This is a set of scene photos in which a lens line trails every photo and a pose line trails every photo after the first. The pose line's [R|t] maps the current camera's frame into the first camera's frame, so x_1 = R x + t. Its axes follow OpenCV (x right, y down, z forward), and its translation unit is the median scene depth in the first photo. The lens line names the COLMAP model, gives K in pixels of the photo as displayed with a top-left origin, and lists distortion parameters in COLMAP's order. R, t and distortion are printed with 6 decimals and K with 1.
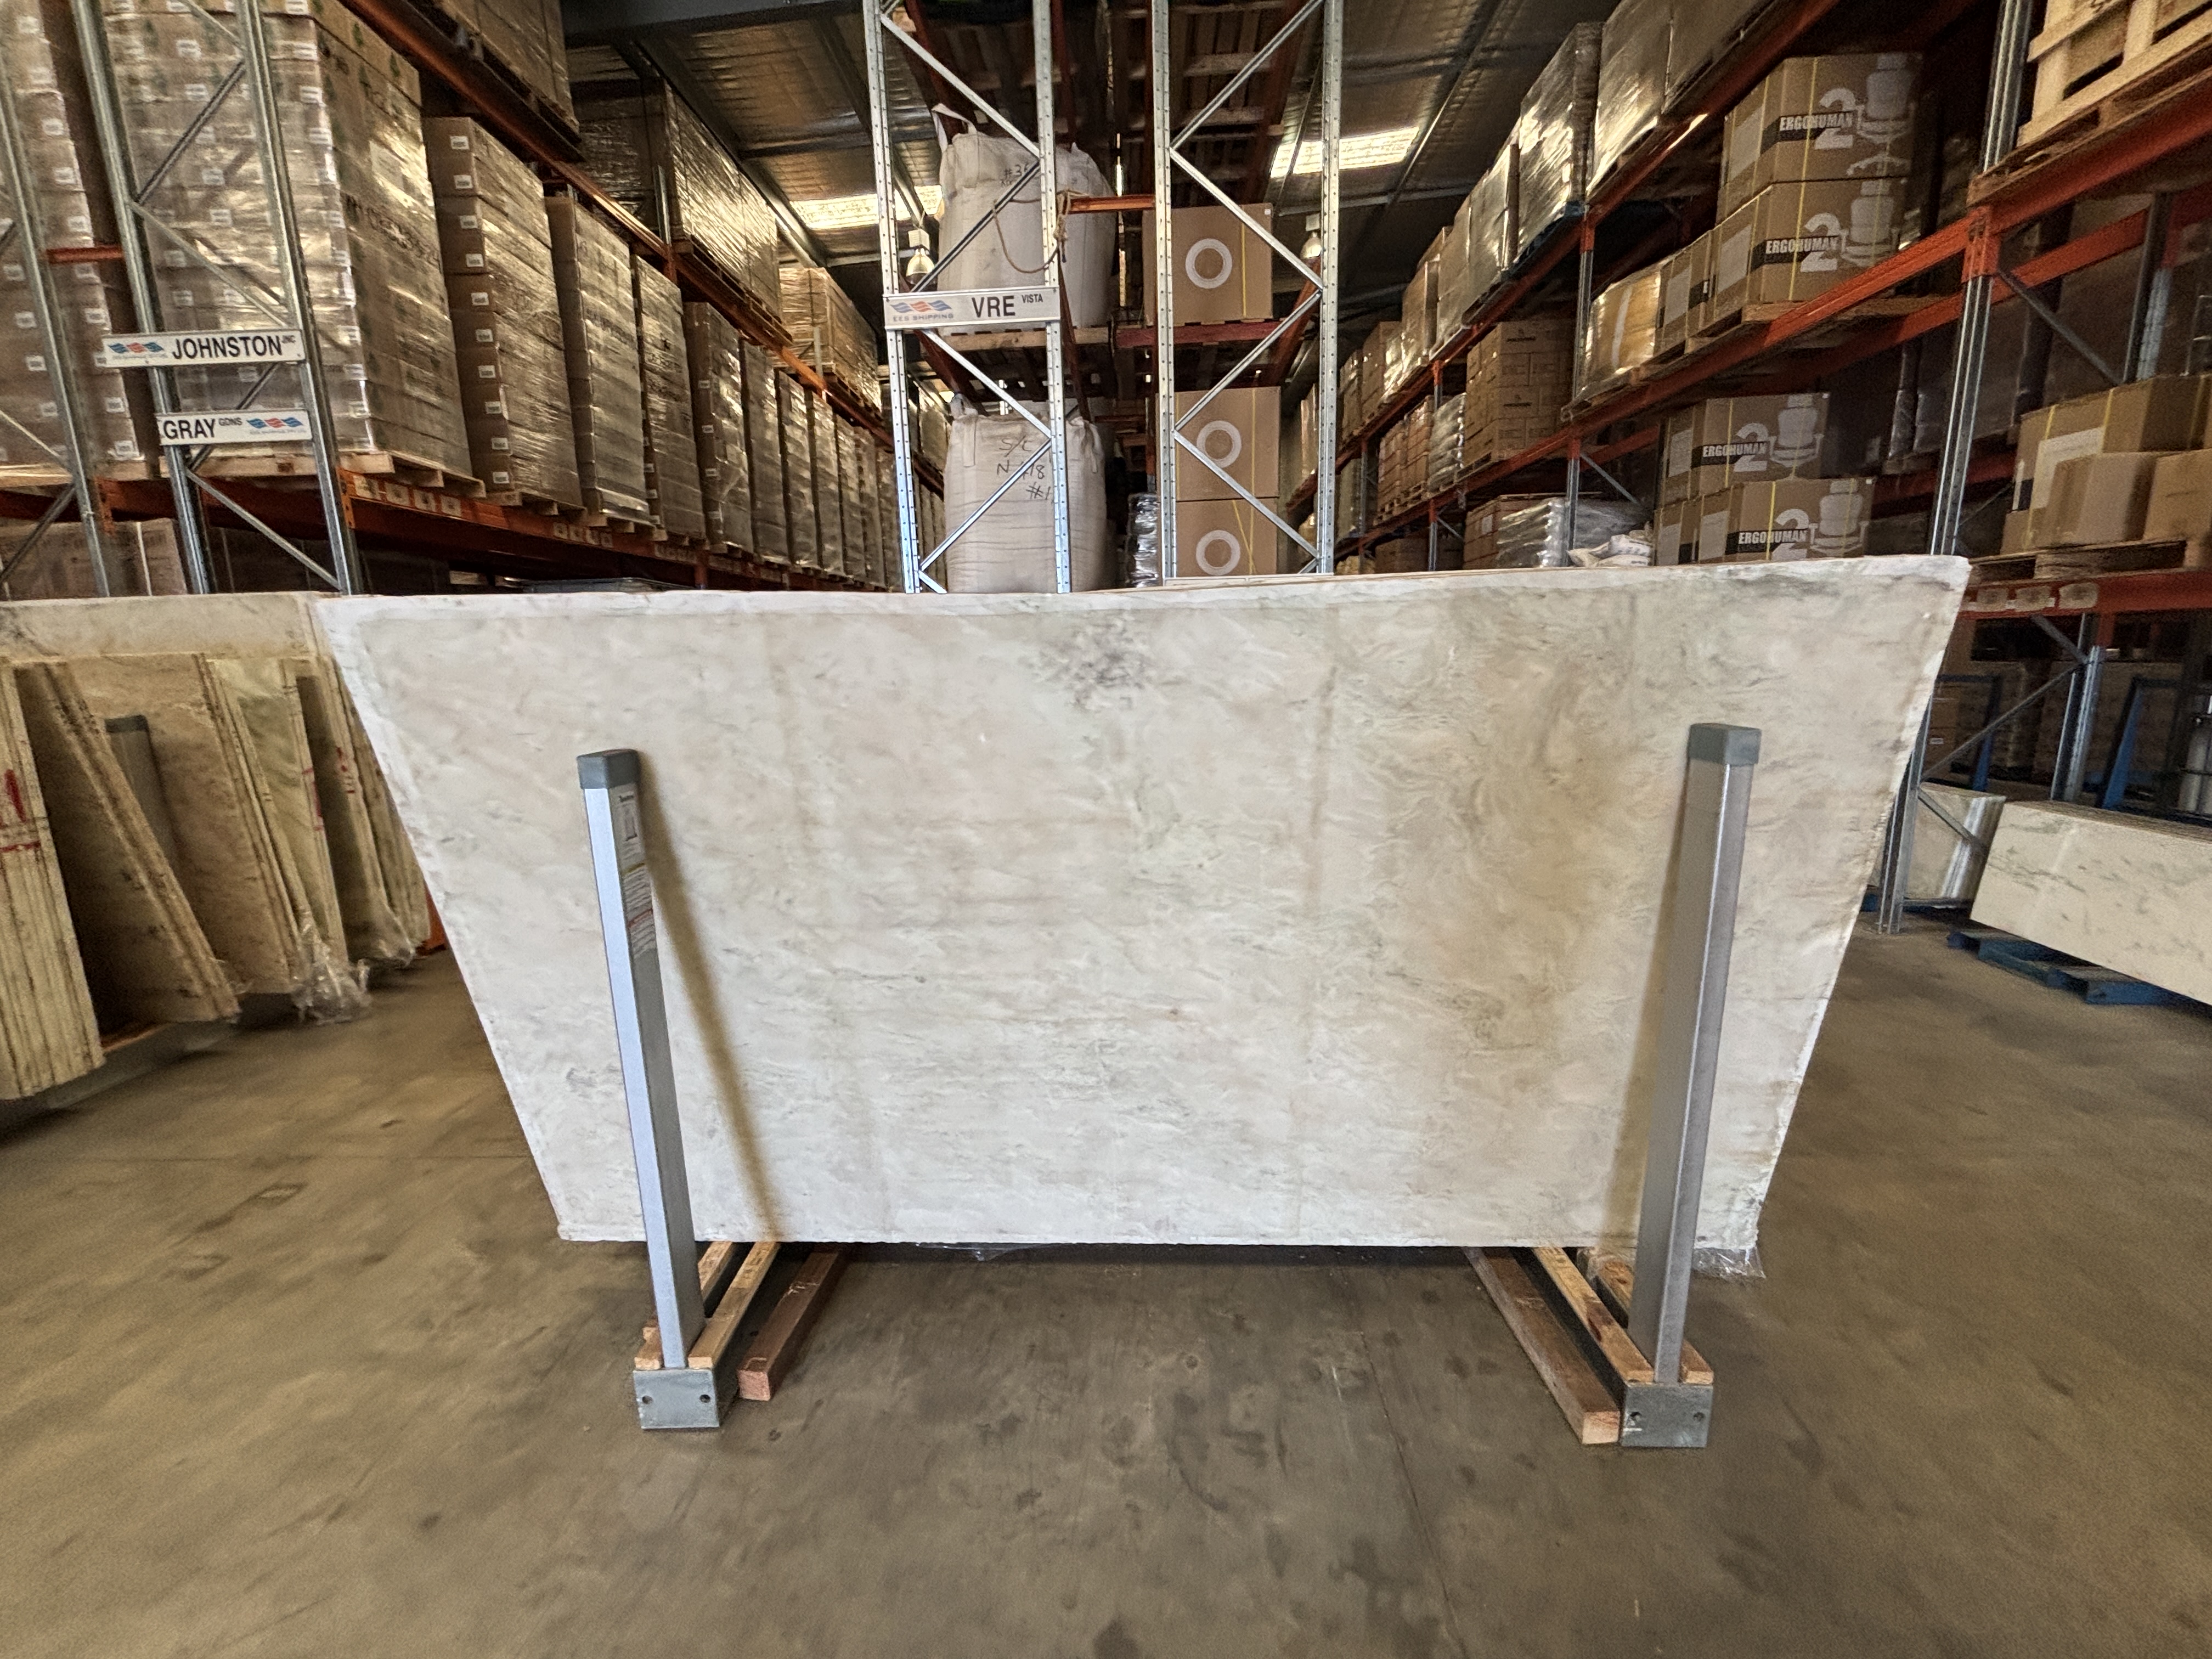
lens RADIAL K [[894.6, 0, 1104.0], [0, 894.6, 834.0], [0, 0, 1]] dist [-0.006444, 0.000878]
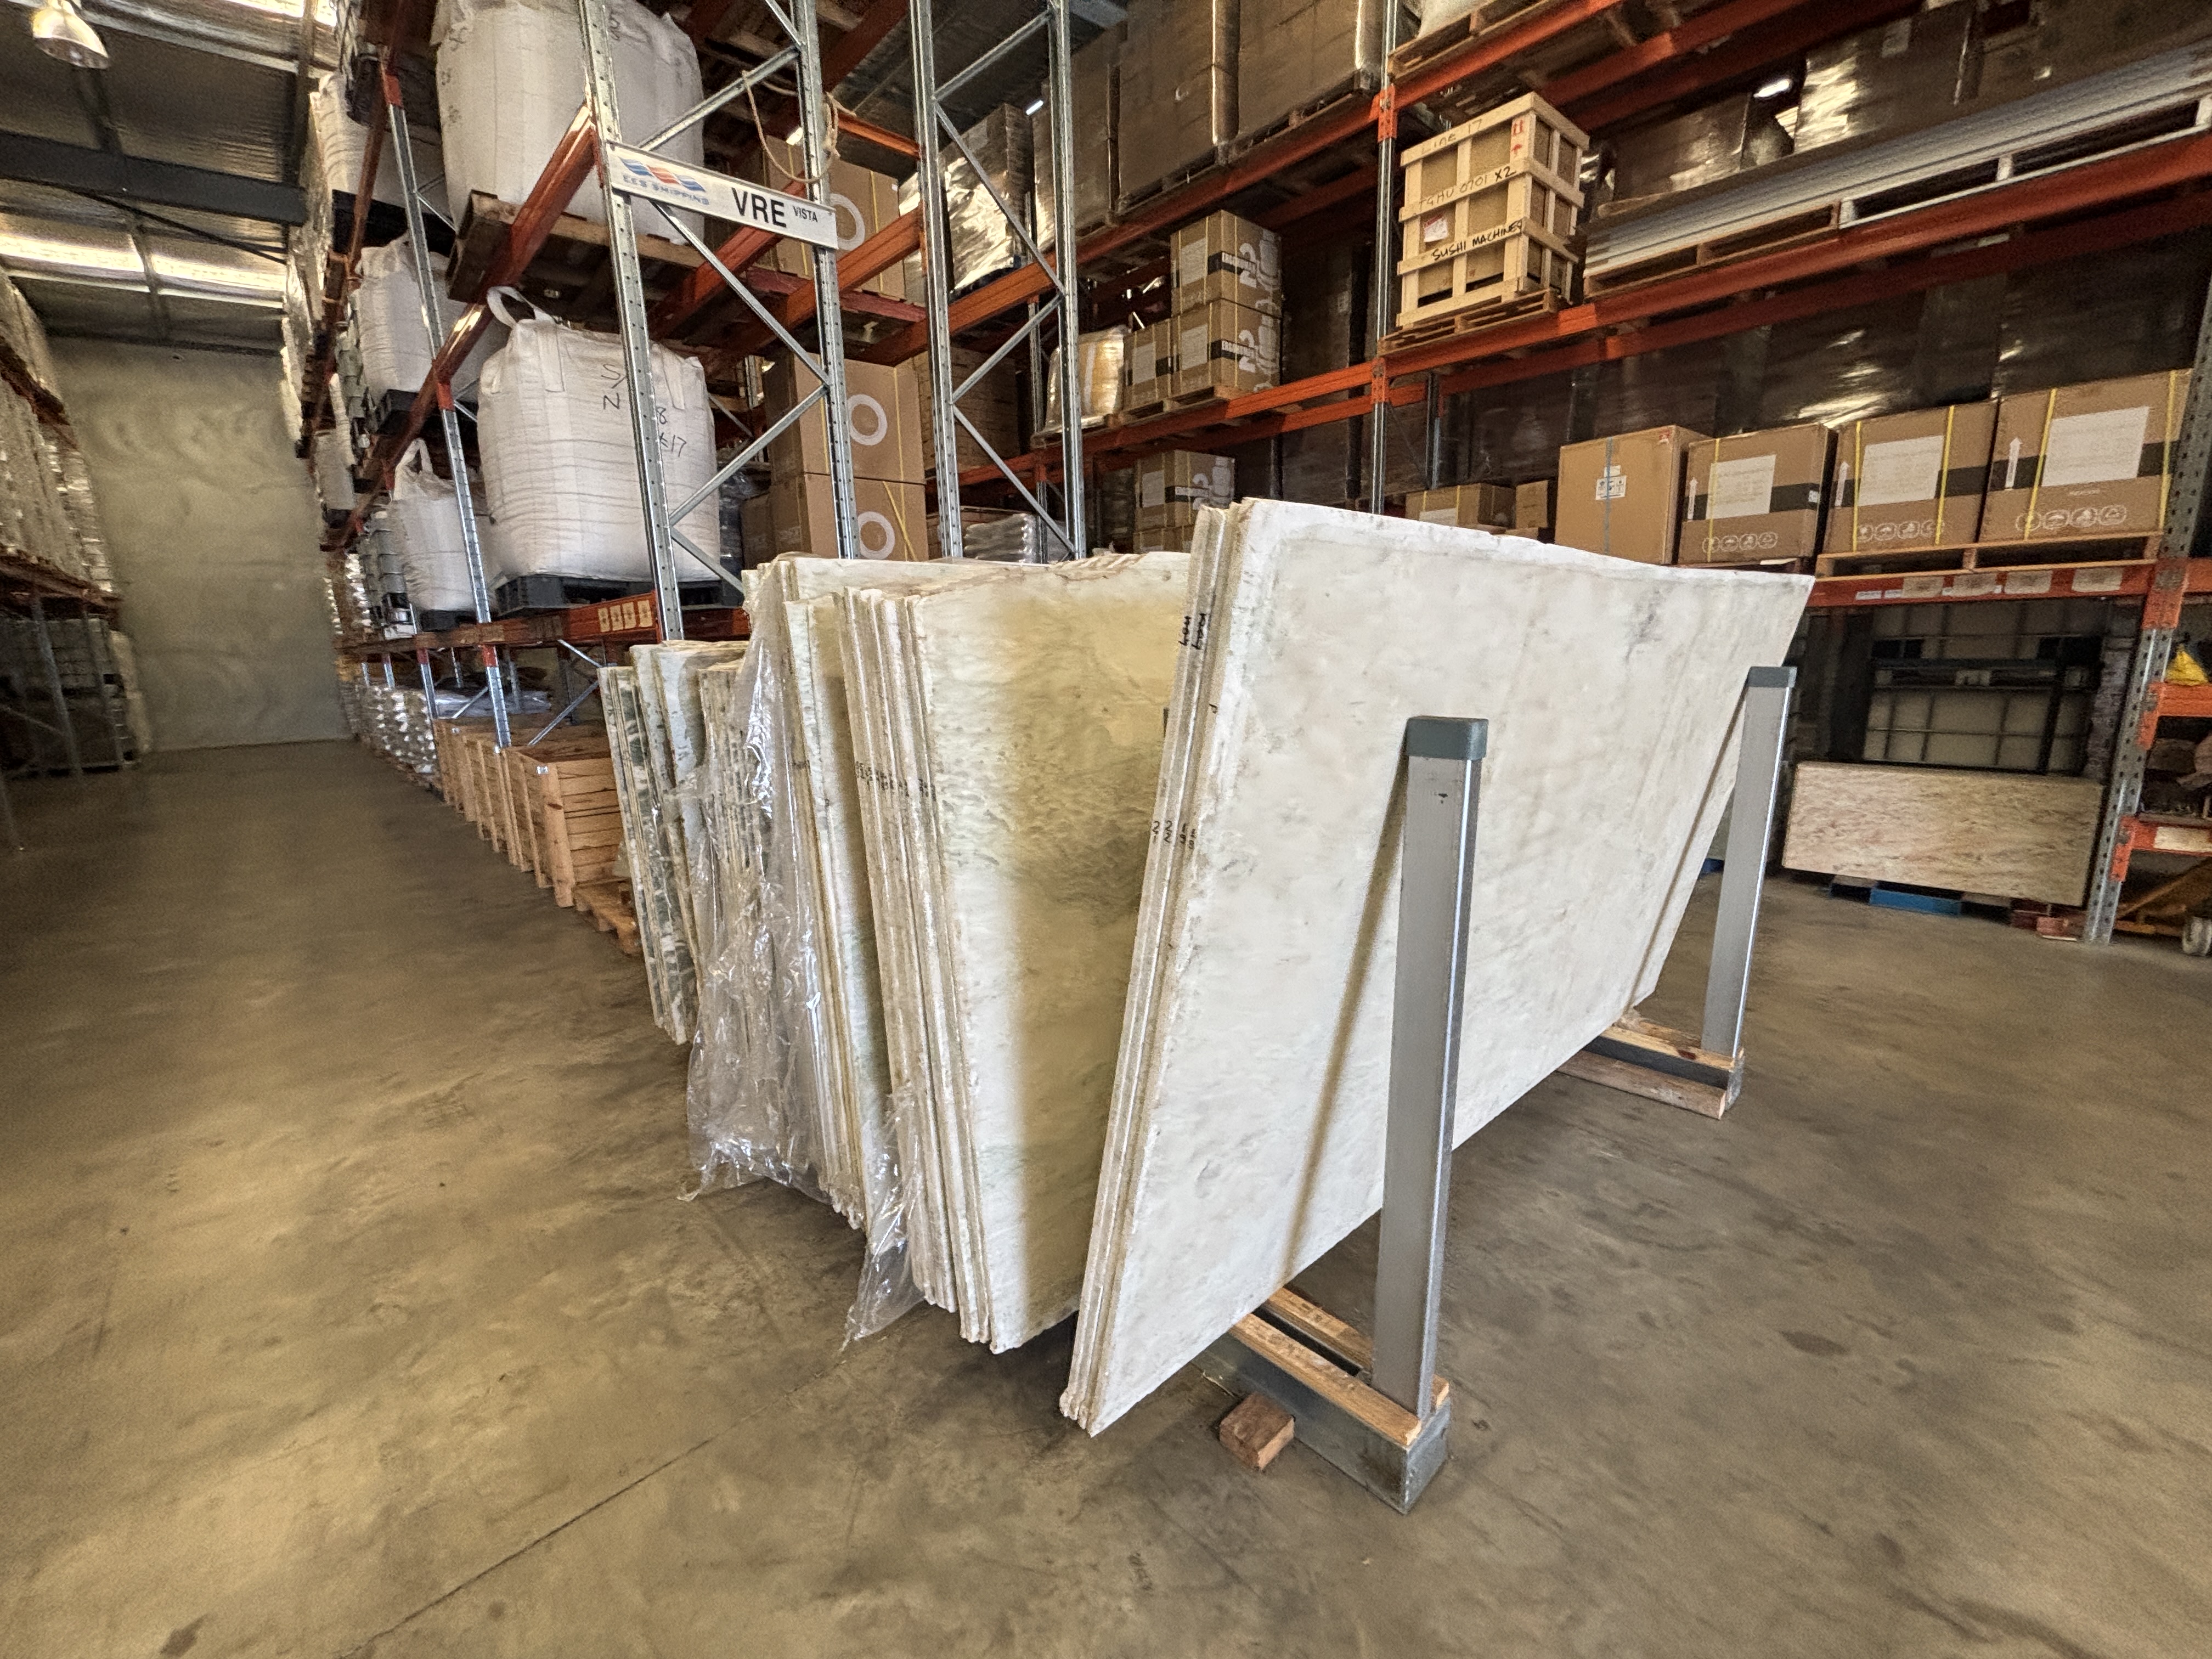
lens RADIAL K [[894.6, 0, 1110.1], [0, 894.6, 825.8], [0, 0, 1]] dist [-0.006444, 0.000878]
pose [[0.710241, -0.135037, 0.690885, -0.483206], [0.143111, 0.988632, 0.046114, -0.025381], [-0.689258, 0.066121, 0.721492, 0.212475]]
